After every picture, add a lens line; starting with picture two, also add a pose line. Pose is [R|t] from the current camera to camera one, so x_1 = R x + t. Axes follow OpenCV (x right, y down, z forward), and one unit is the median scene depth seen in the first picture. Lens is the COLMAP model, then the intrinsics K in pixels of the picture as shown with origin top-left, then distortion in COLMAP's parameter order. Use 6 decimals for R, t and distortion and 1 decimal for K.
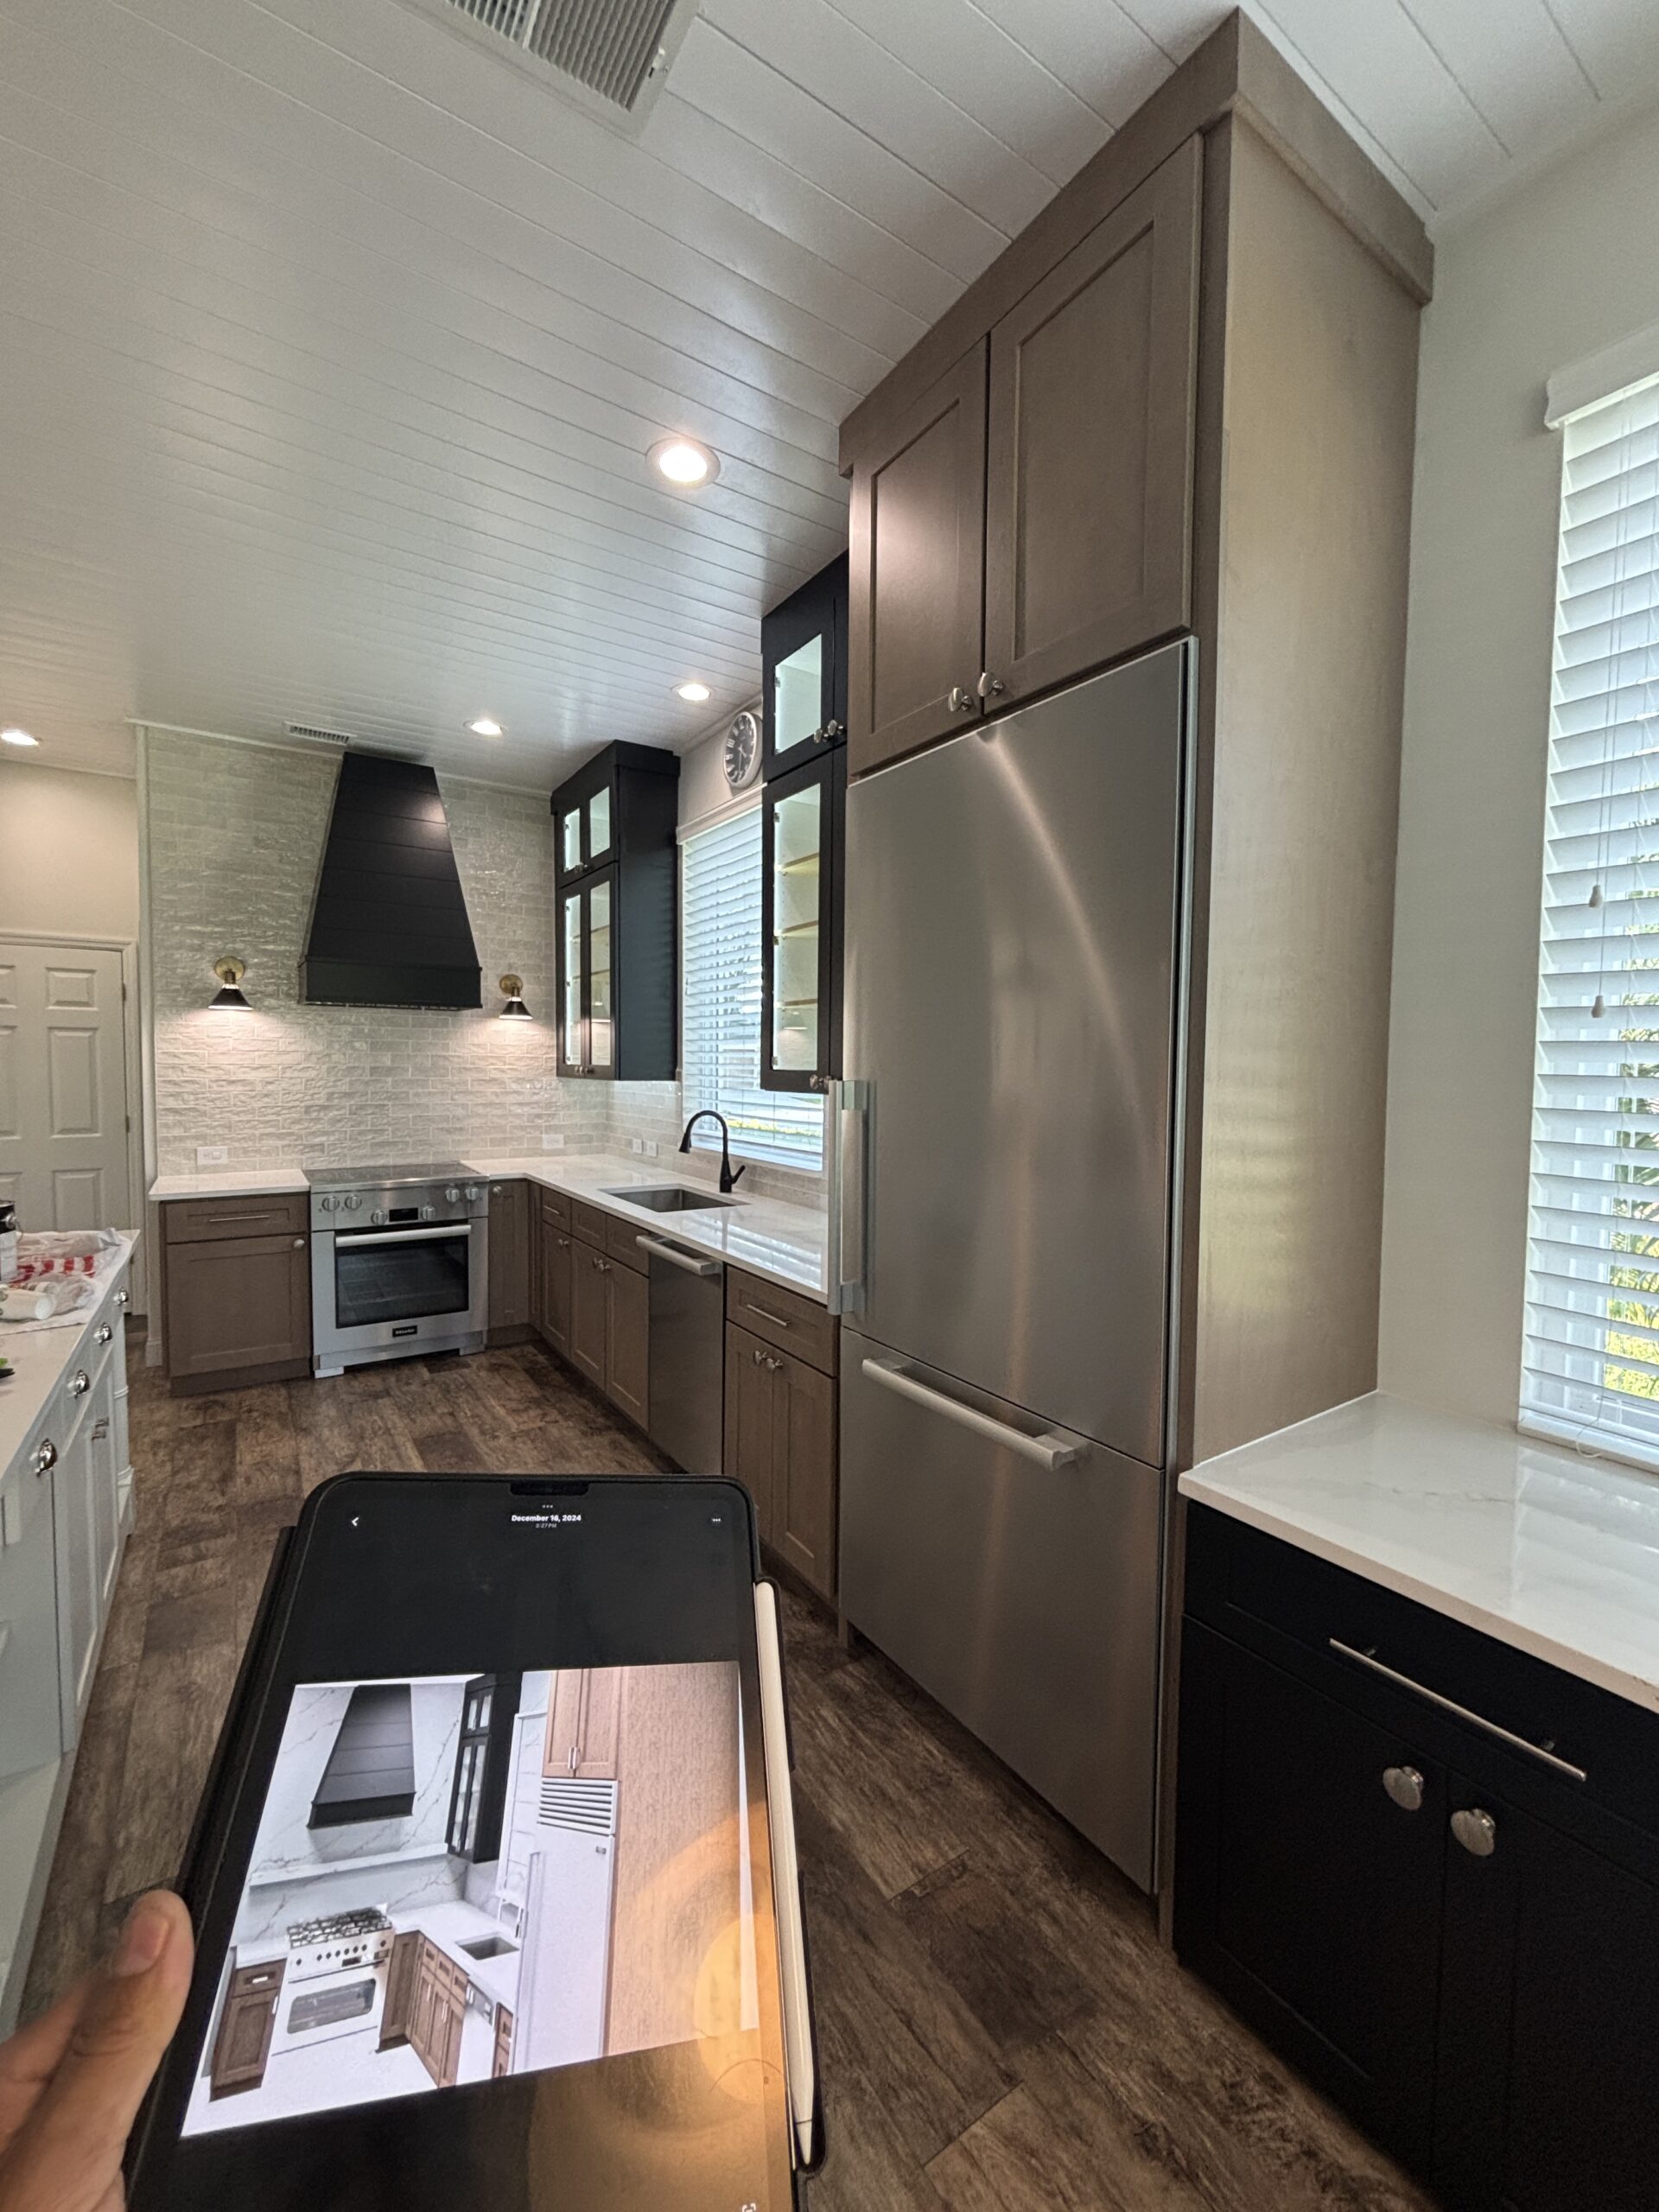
lens RADIAL K [[893.7, 0, 833.3], [0, 893.7, 1102.6], [0, 0, 1]] dist [-0.002696, 0.001751]
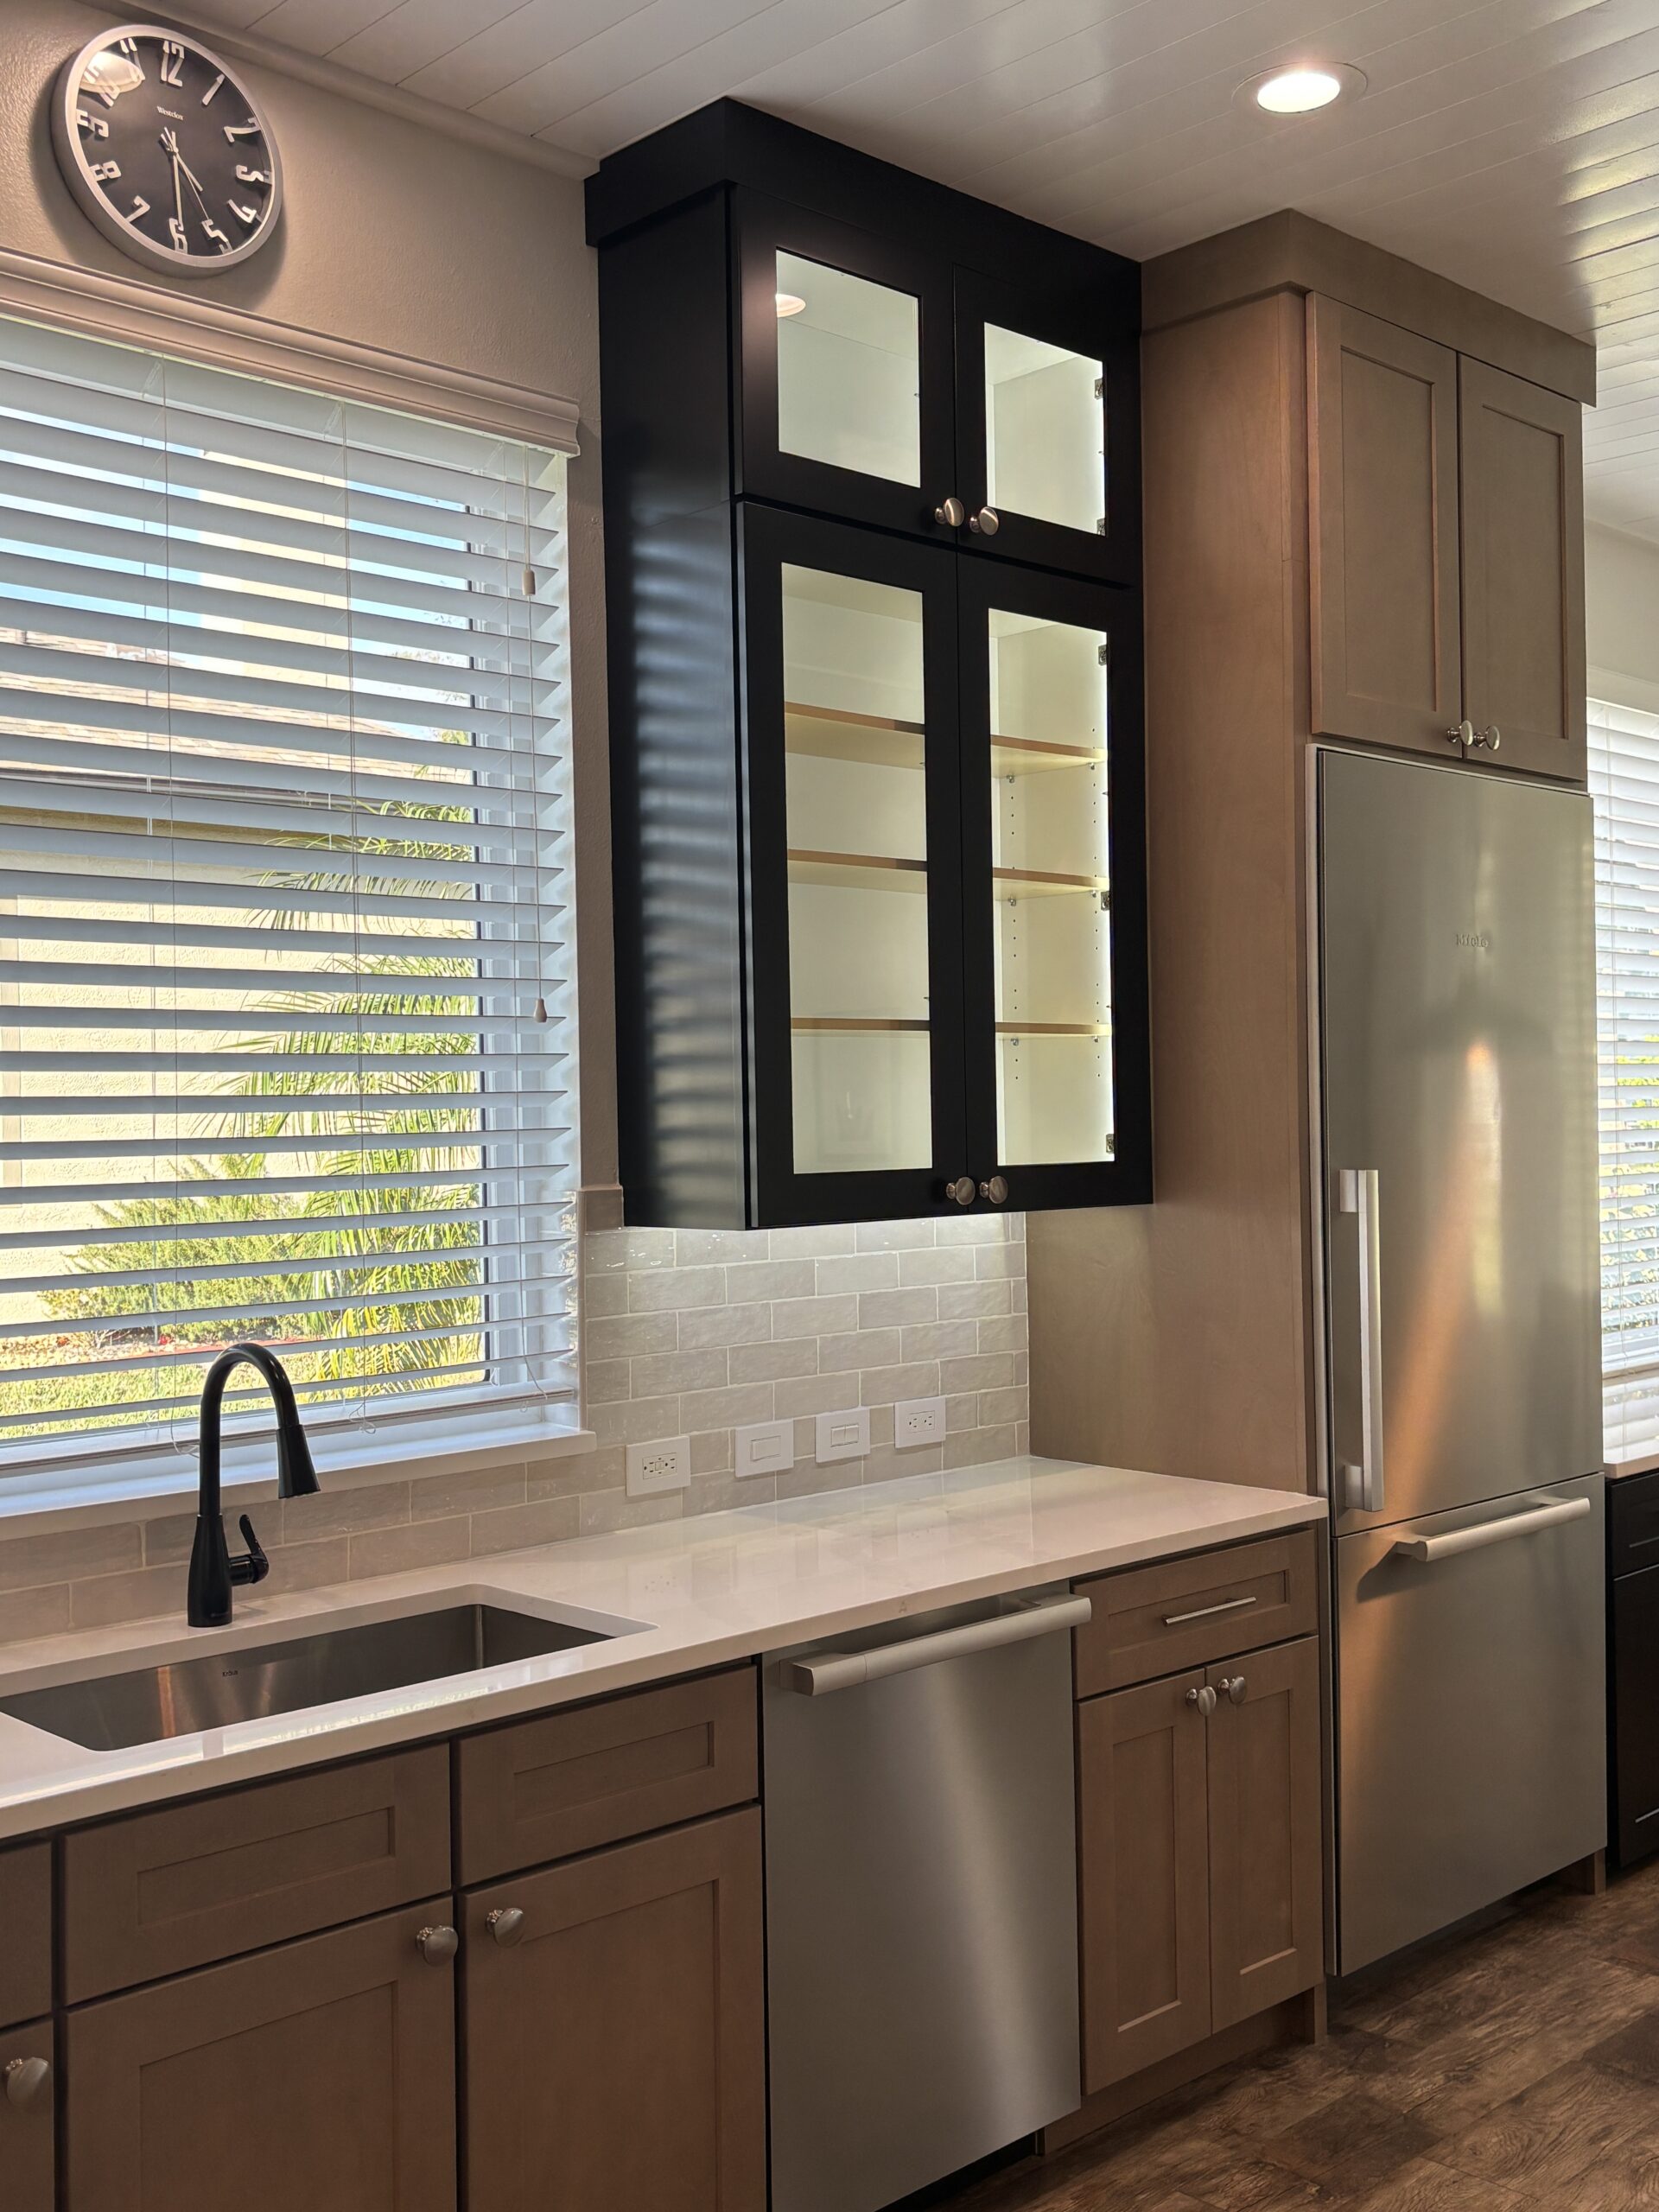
lens RADIAL K [[2219.8, 0, 838.7], [0, 2219.8, 1099.1], [0, 0, 1]] dist [0.035409, 0.000000]
pose [[-0.175738, -0.004661, 0.984426, -0.820155], [0.059022, 0.998140, 0.015262, -0.065589], [-0.982666, 0.060784, -0.175136, 0.854787]]
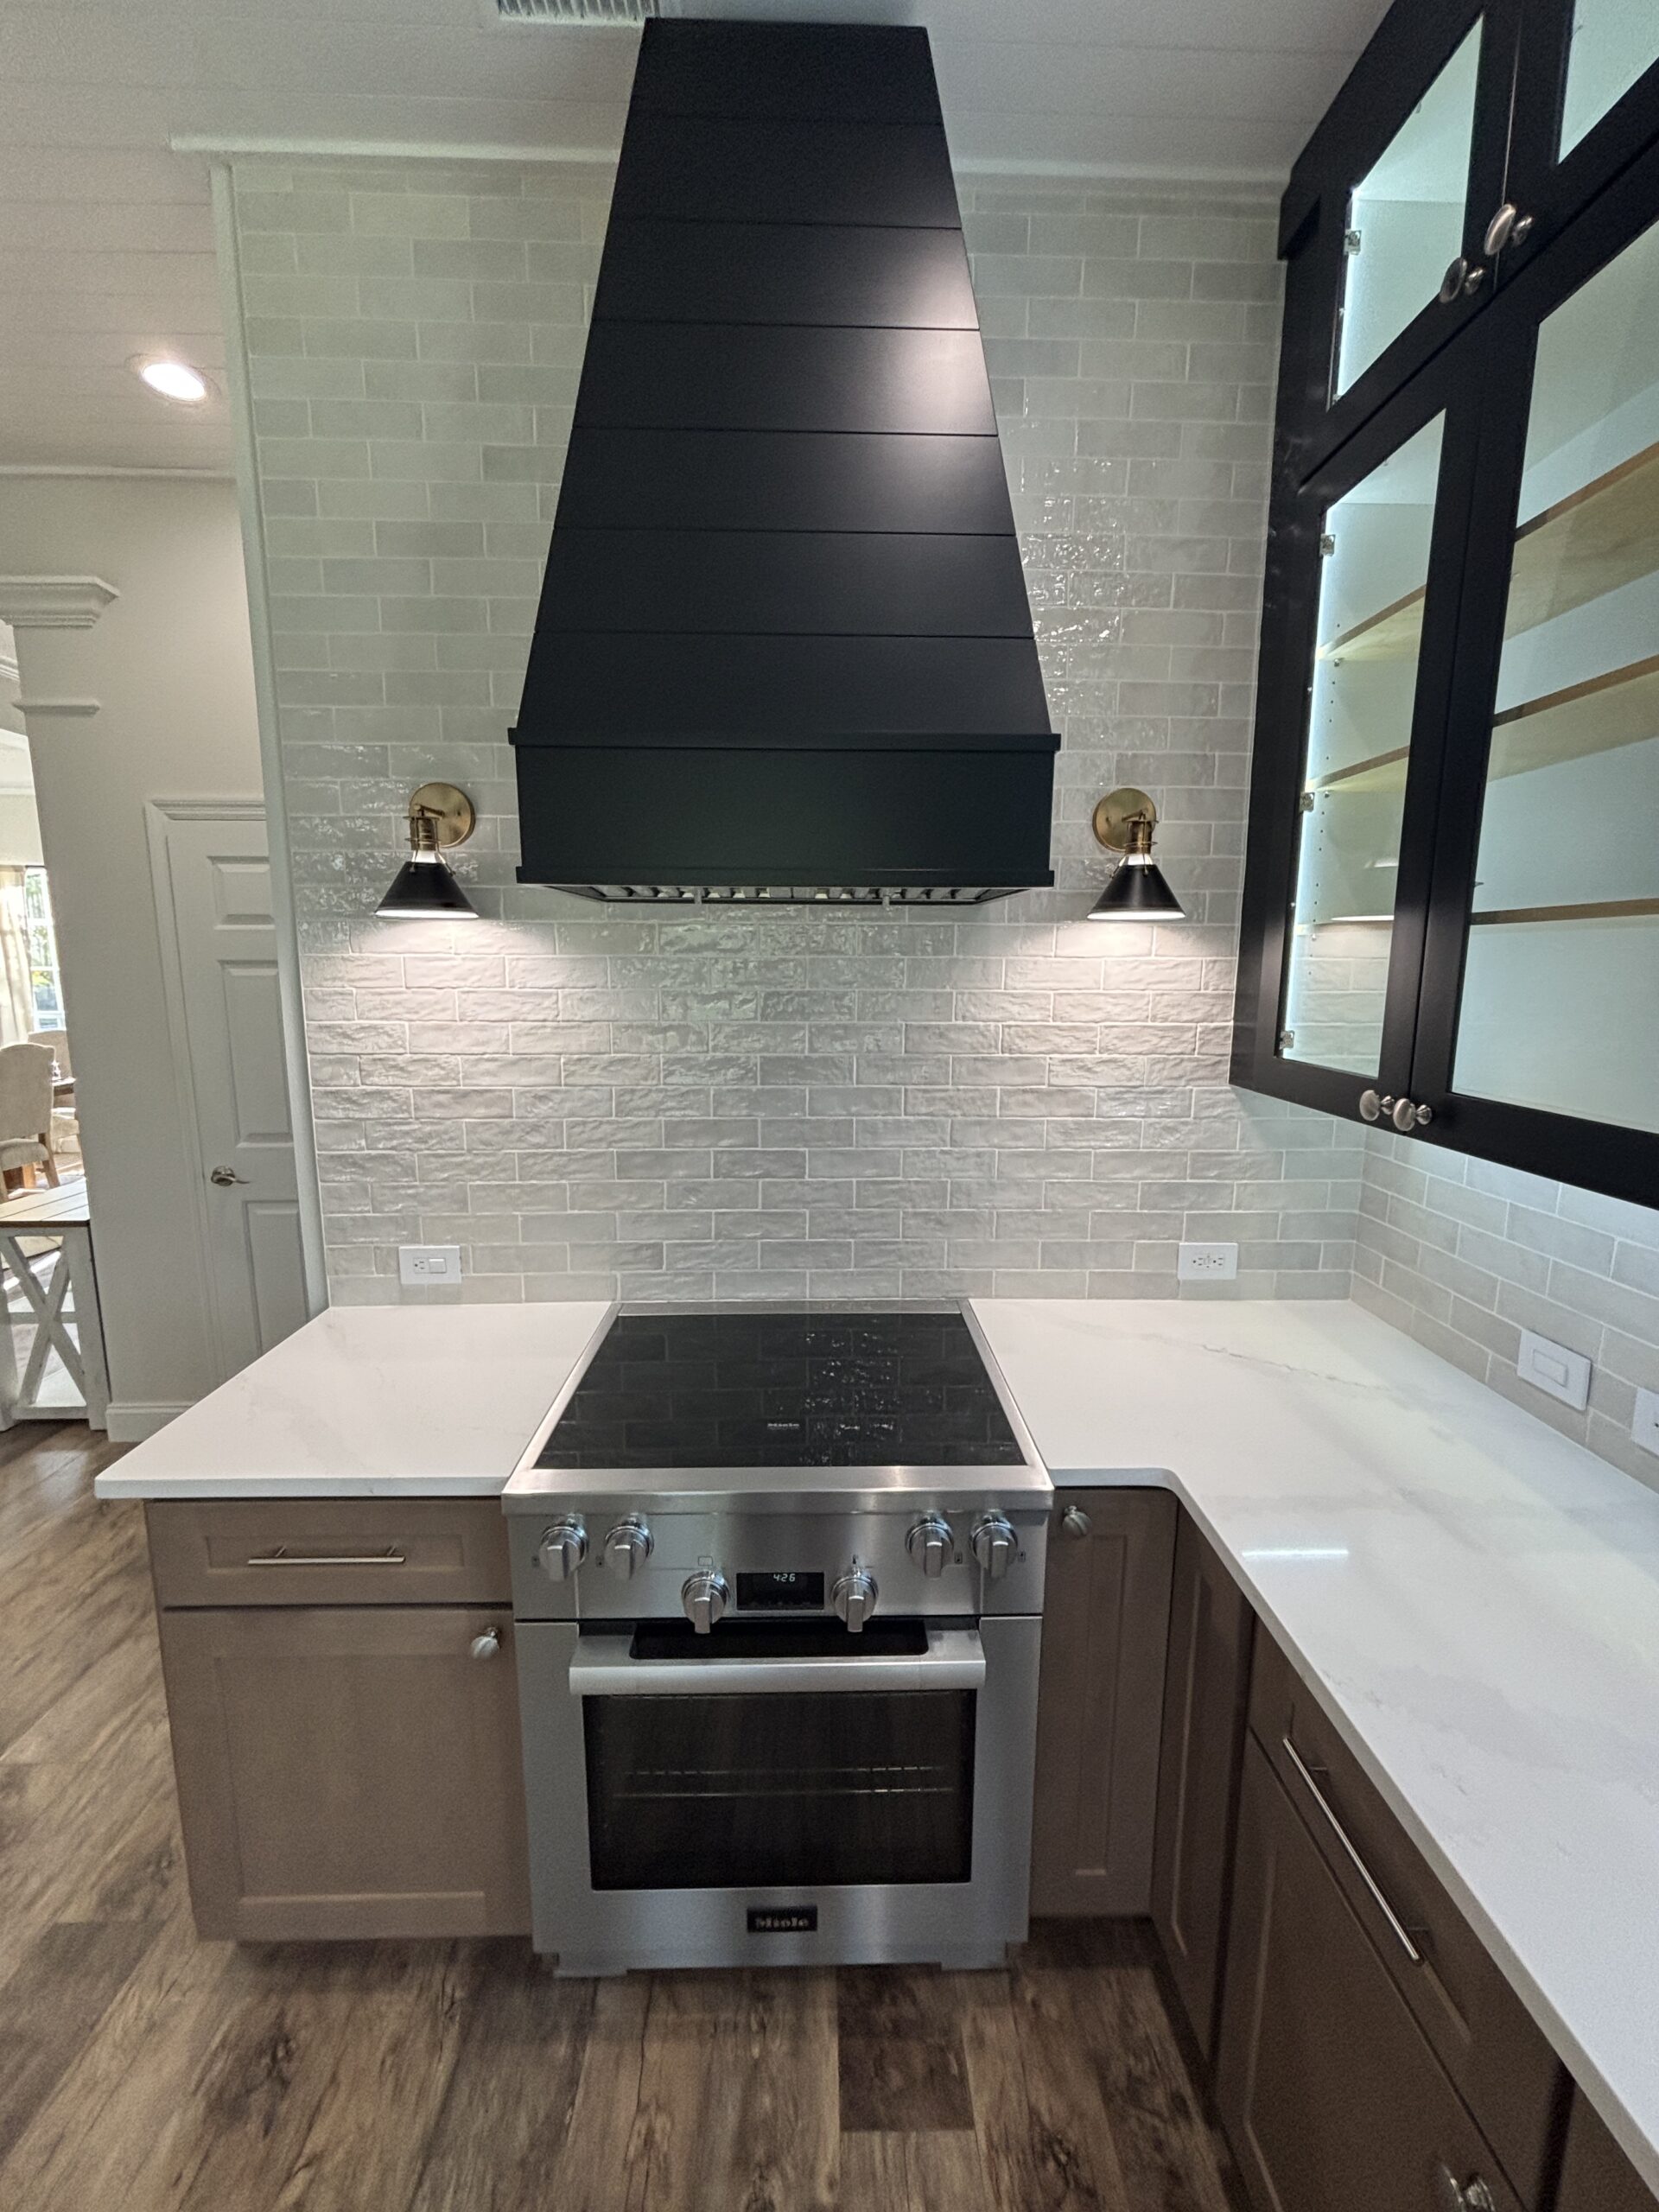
lens RADIAL K [[893.7, 0, 829.8], [0, 893.7, 1104.1], [0, 0, 1]] dist [-0.002696, 0.001751]
pose [[0.843994, 0.076383, -0.530886, -0.318693], [-0.019598, 0.993538, 0.111791, -0.071764], [0.535995, -0.083946, 0.840037, 0.770088]]
